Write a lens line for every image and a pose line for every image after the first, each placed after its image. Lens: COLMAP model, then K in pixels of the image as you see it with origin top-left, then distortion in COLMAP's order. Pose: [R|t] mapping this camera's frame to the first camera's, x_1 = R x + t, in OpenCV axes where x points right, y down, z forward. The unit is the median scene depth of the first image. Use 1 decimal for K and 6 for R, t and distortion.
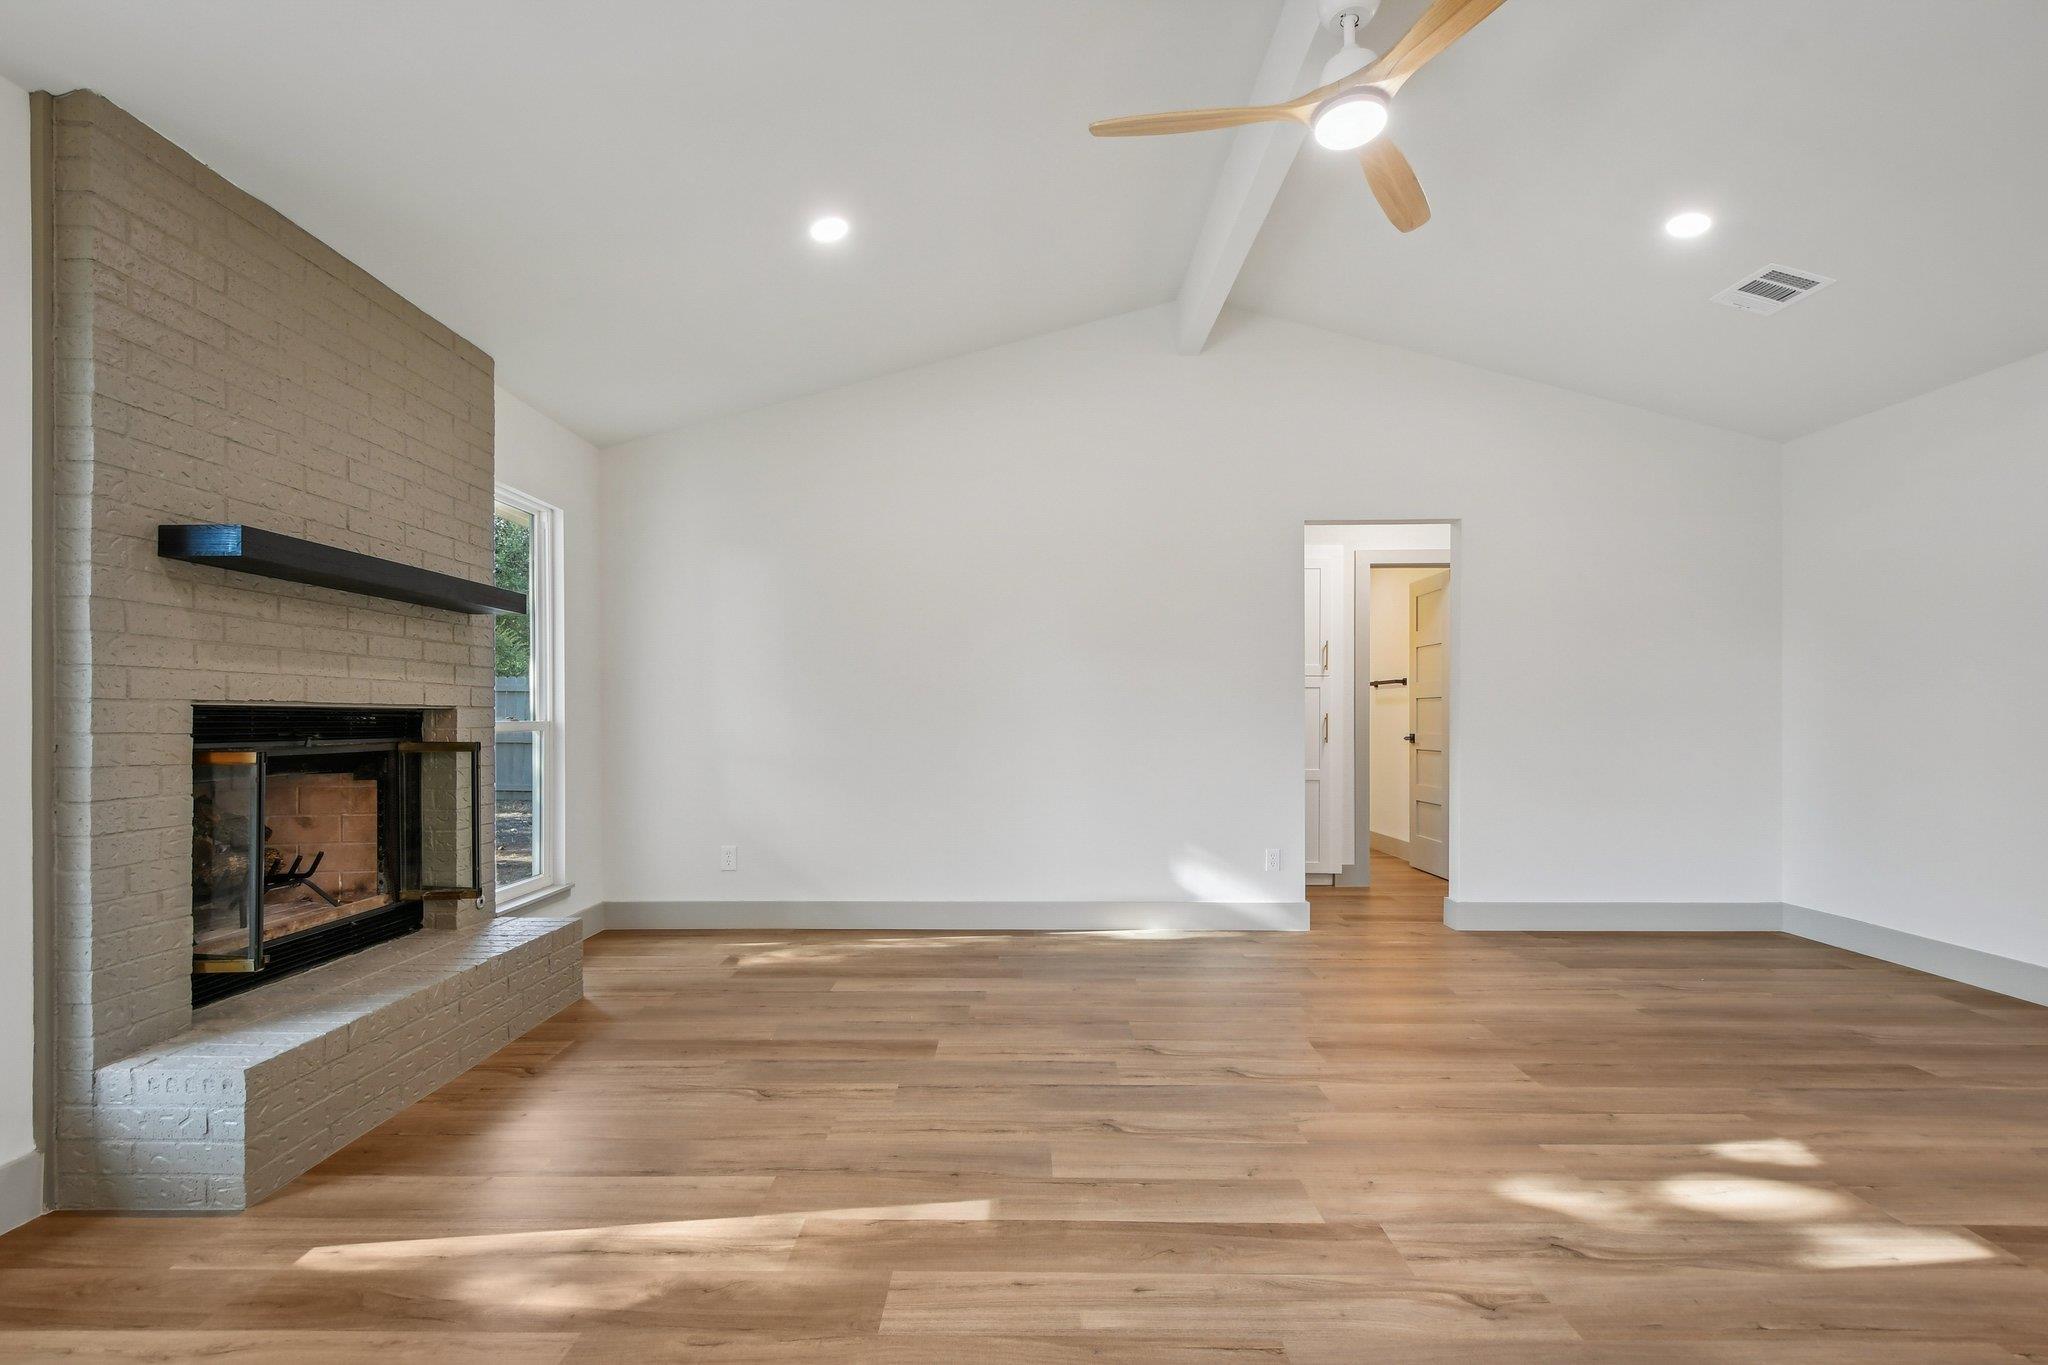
lens RADIAL K [[905.2, 0, 1017.2], [0, 905.2, 712.7], [0, 0, 1]] dist [-0.002002, 0.000518]
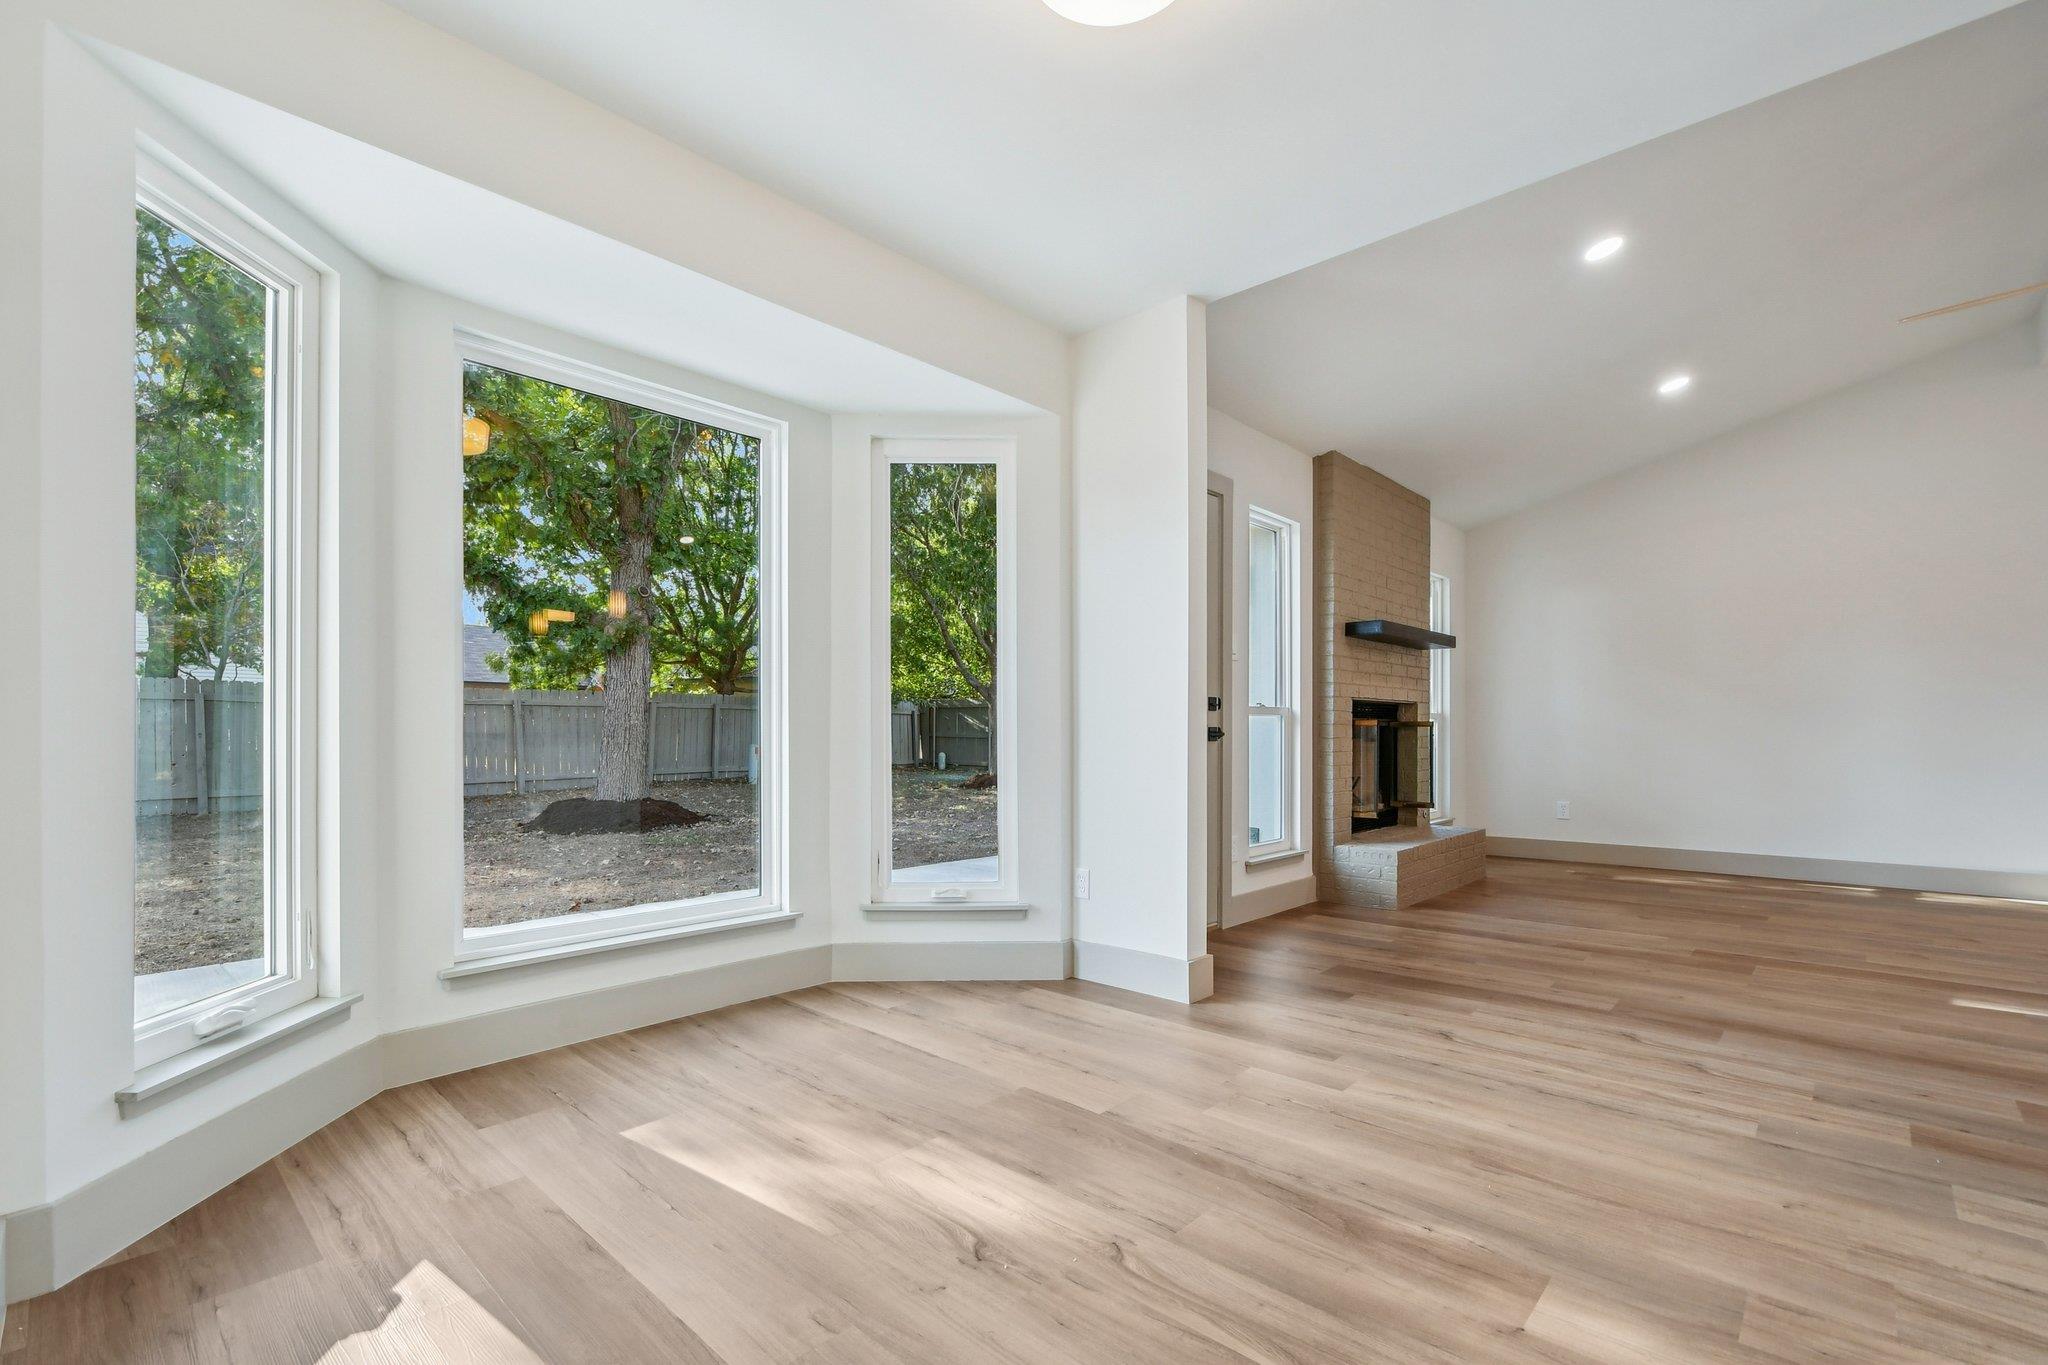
lens RADIAL K [[905.2, 0, 1027.6], [0, 905.2, 752.4], [0, 0, 1]] dist [-0.002002, 0.000518]
pose [[0.744206, 0.012849, -0.667827, 0.007810], [0.006773, 0.999618, 0.026780, 0.043411], [0.667916, -0.024453, 0.743835, -0.948915]]
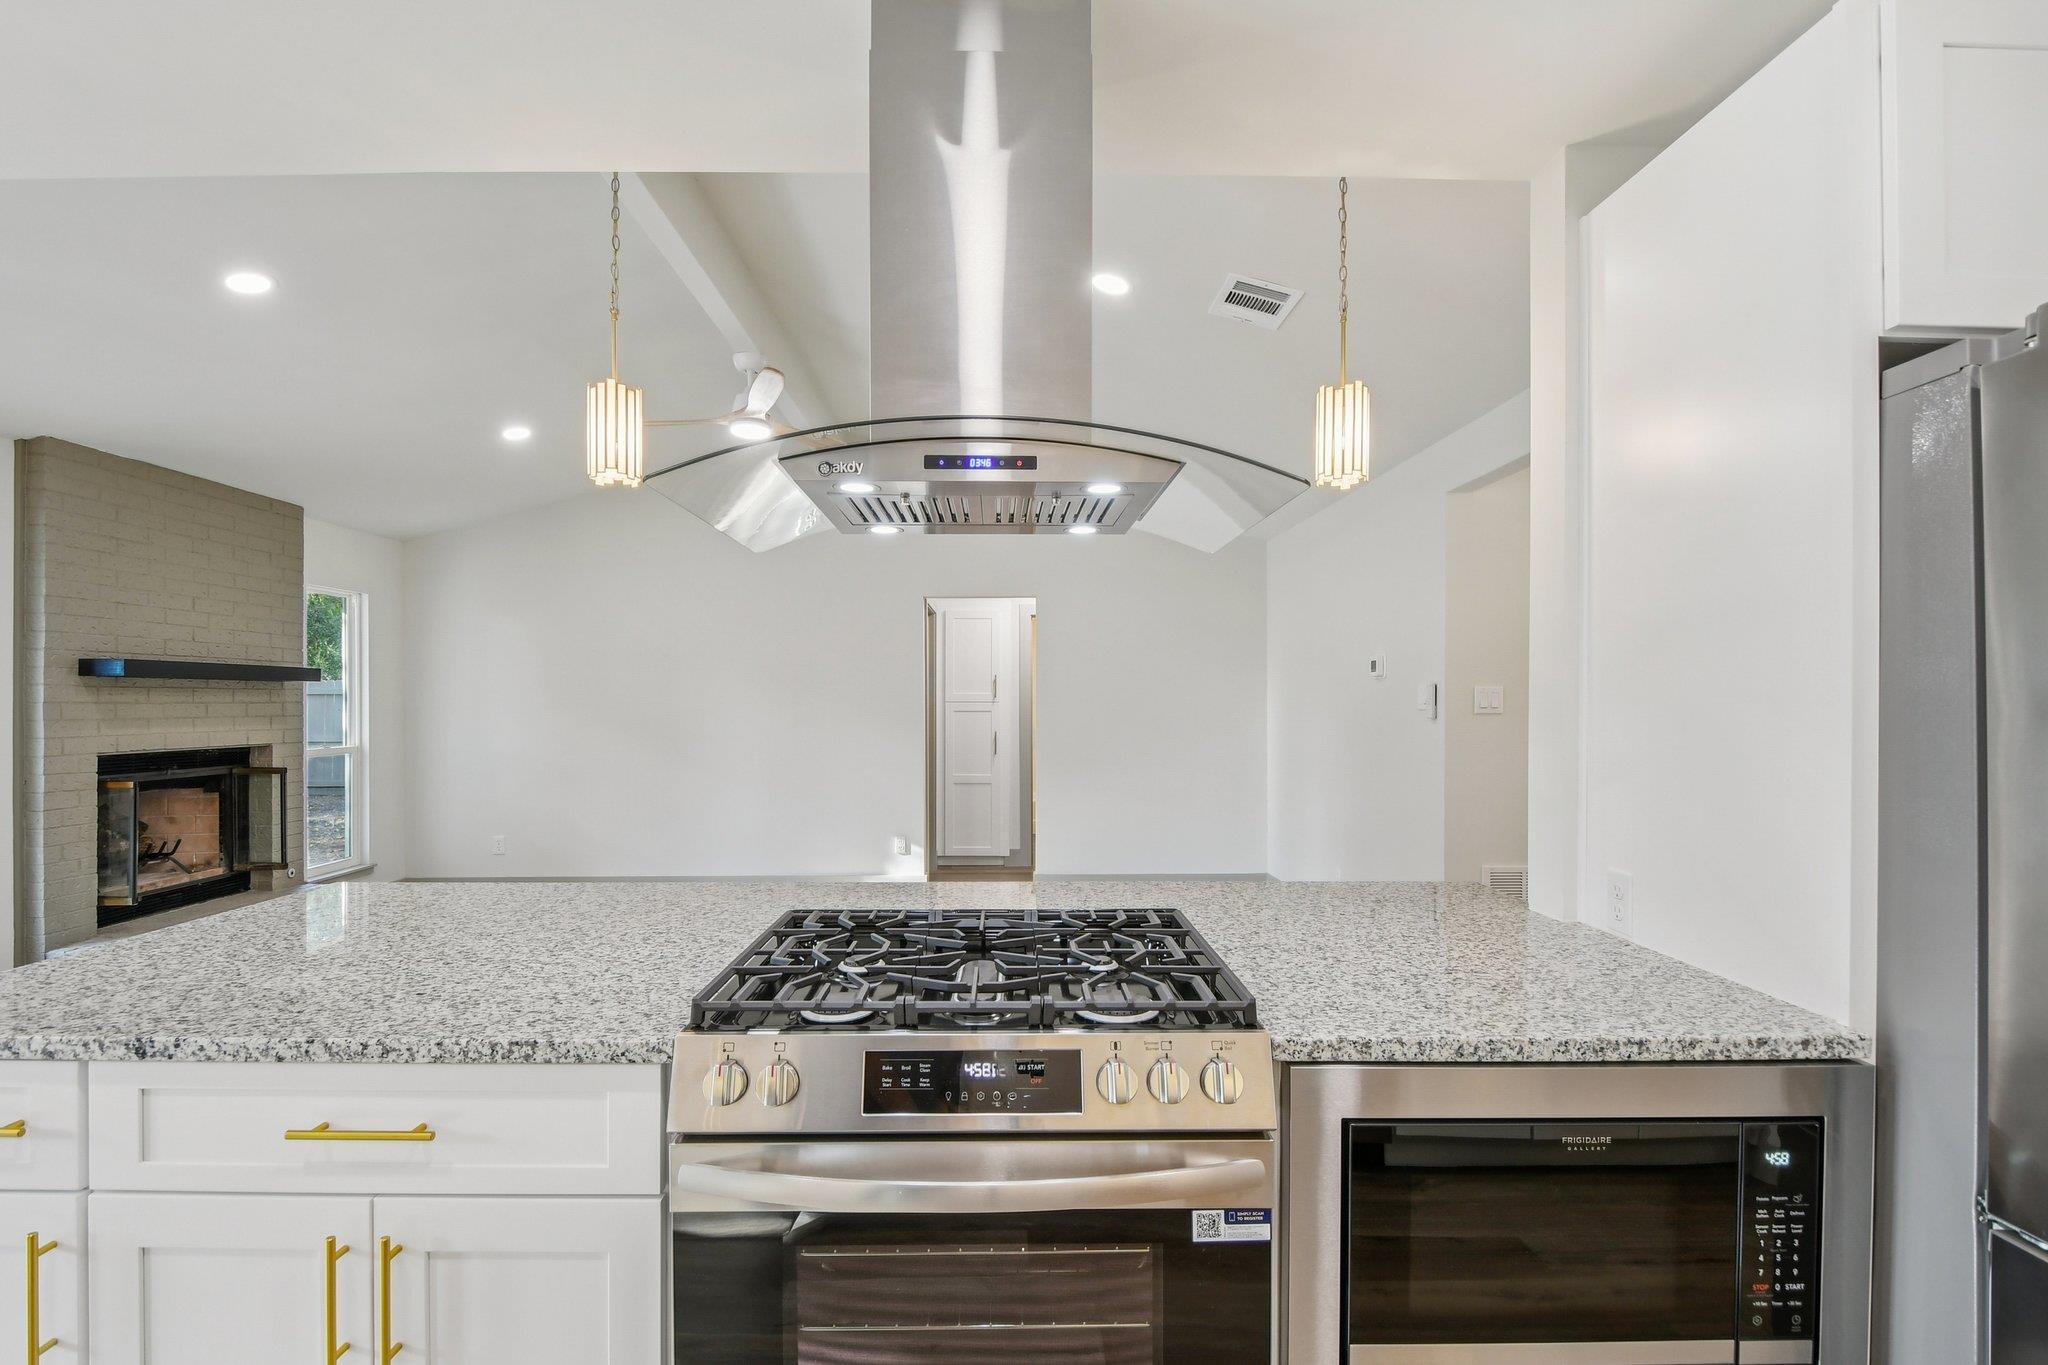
lens RADIAL K [[959.8, 0, 1002.9], [0, 959.8, 692.2], [0, 0, 1]] dist [-0.004833, -0.003232]
pose [[0.999861, -0.001637, 0.016590, 0.640579], [0.001725, 0.999985, -0.005269, -0.091599], [-0.016581, 0.005297, 0.999848, -0.691566]]
